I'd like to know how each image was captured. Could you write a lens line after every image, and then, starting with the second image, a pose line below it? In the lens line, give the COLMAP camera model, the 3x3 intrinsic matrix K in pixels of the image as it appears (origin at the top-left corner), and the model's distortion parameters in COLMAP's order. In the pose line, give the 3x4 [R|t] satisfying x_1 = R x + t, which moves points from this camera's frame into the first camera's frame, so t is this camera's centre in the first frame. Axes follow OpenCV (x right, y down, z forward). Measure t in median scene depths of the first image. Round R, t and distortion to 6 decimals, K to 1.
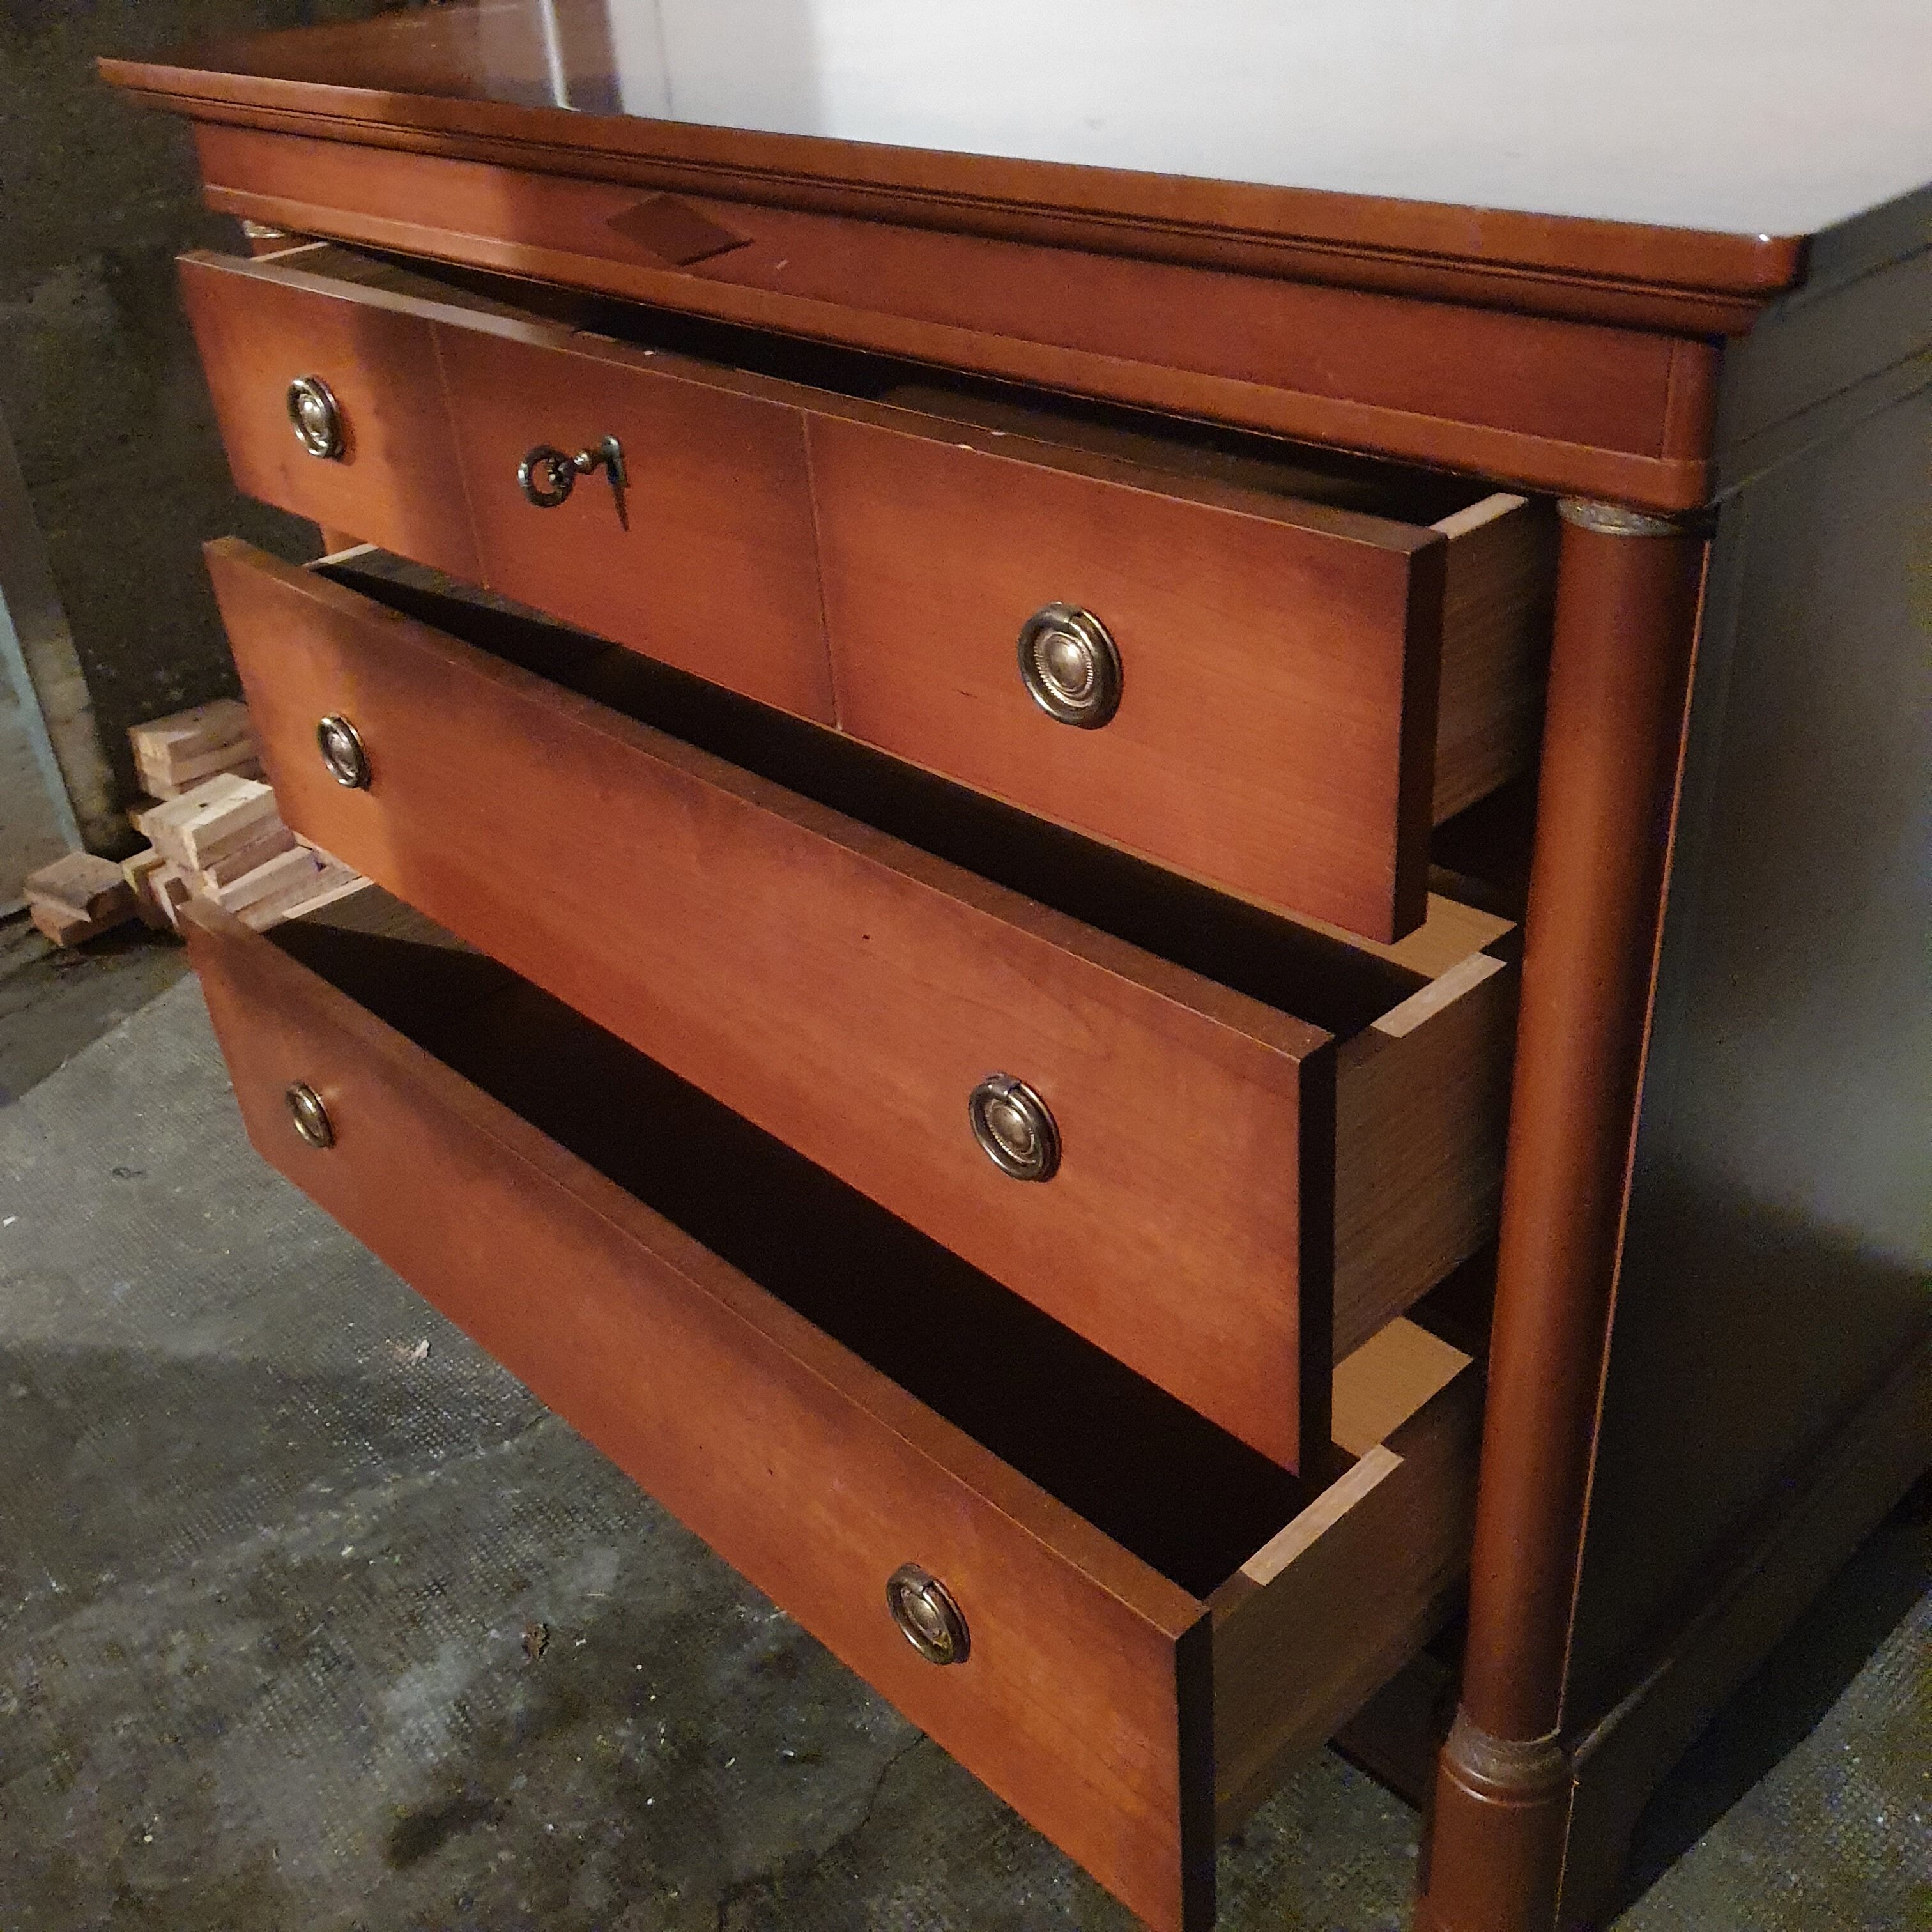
lens RADIAL K [[2019.5, 0, 965.3], [0, 2019.5, 924.6], [0, 0, 1]] dist [0.169344, -0.522065]
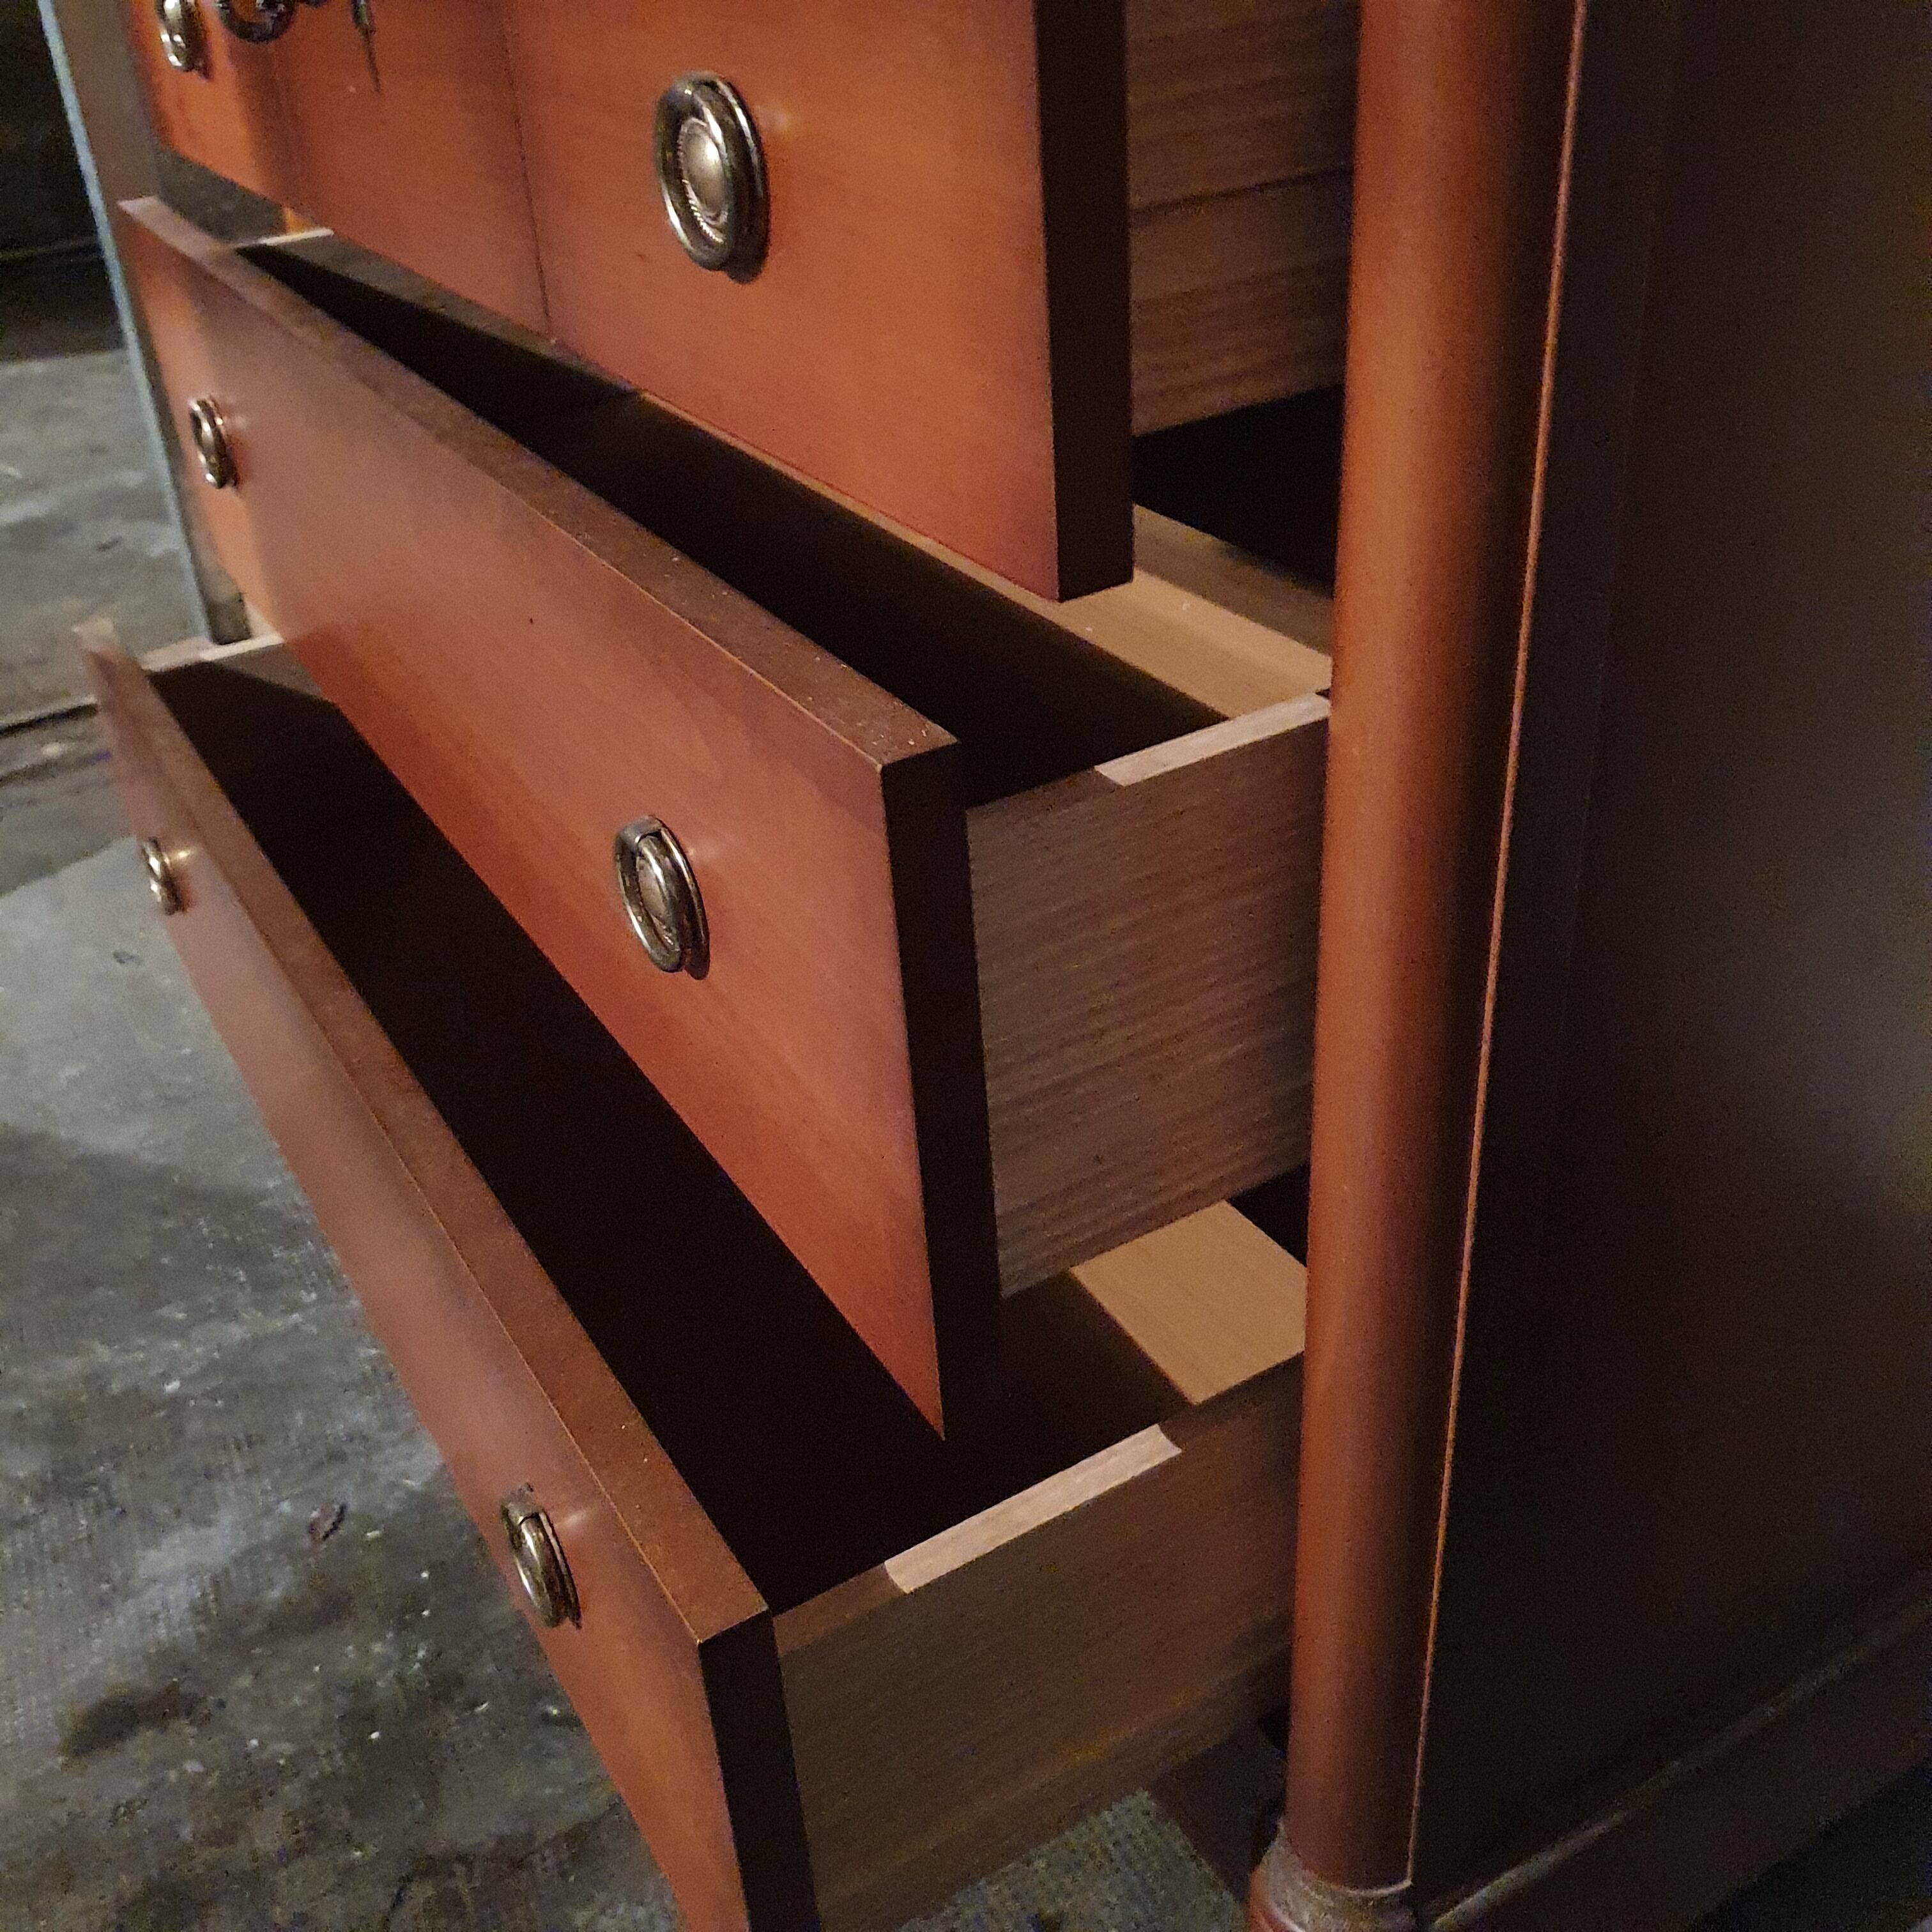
lens RADIAL K [[2070.2, 0, 968.0], [0, 2070.2, 897.4], [0, 0, 1]] dist [0.023360, -0.140543]
pose [[0.977355, 0.122117, -0.172812, 0.175920], [-0.122040, 0.992463, 0.011111, 0.056181], [0.172866, 0.010231, 0.984892, 0.218713]]
